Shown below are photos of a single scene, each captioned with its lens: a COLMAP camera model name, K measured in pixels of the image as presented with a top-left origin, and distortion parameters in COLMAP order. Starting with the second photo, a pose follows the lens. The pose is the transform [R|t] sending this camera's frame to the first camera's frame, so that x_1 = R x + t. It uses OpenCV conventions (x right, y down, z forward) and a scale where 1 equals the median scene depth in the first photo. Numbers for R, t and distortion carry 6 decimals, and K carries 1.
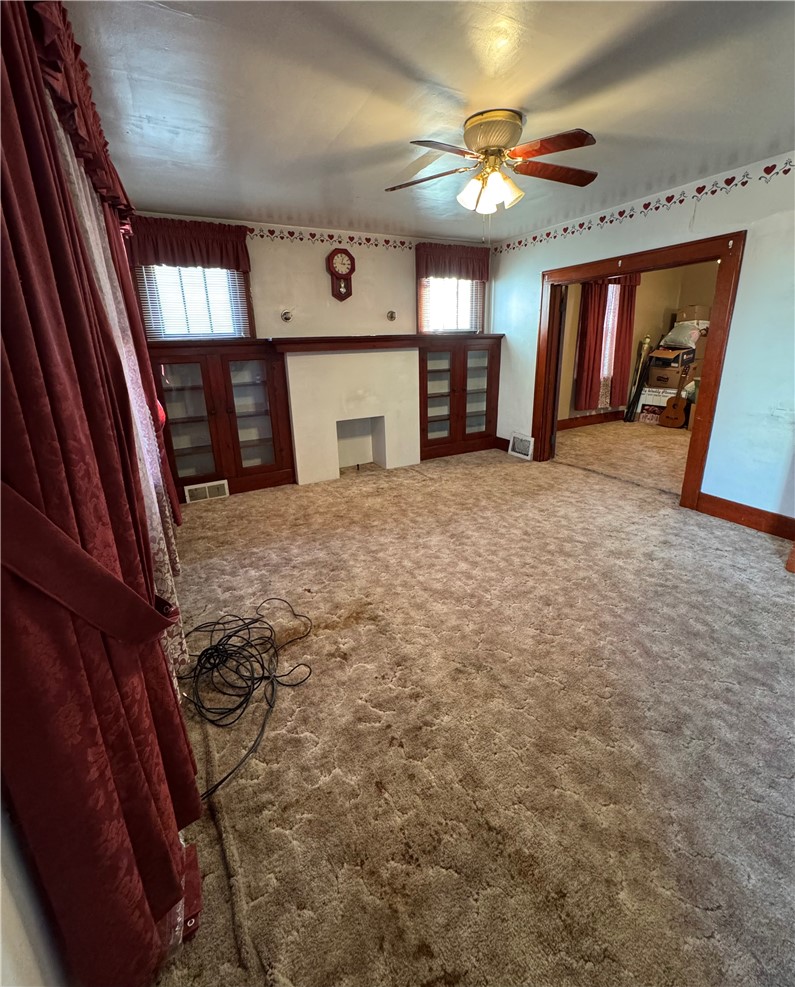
lens RADIAL K [[419.6, 0, 405.7], [0, 419.6, 456.0], [0, 0, 1]] dist [-0.011886, -0.000131]
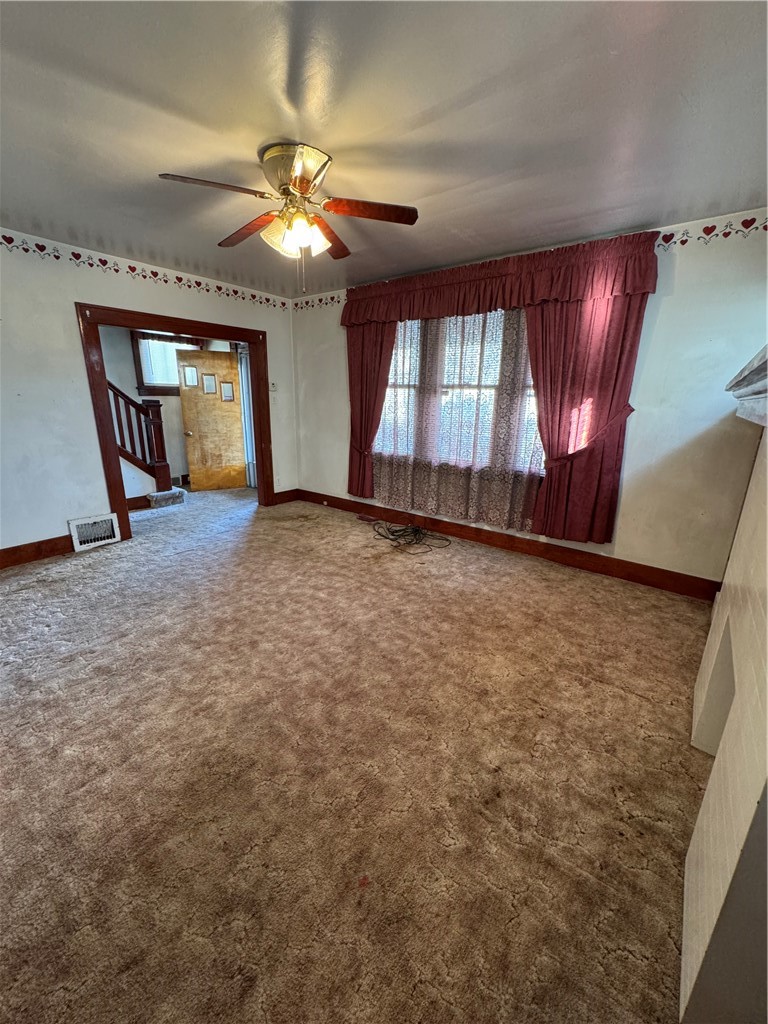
lens RADIAL K [[407.7, 0, 385.0], [0, 407.7, 511.6], [0, 0, 1]] dist [-0.002191, -0.000807]
pose [[-0.914784, 0.117633, -0.386436, 0.243404], [-0.102998, 0.857112, 0.504728, -0.319754], [0.390591, 0.501519, -0.771957, 1.153314]]
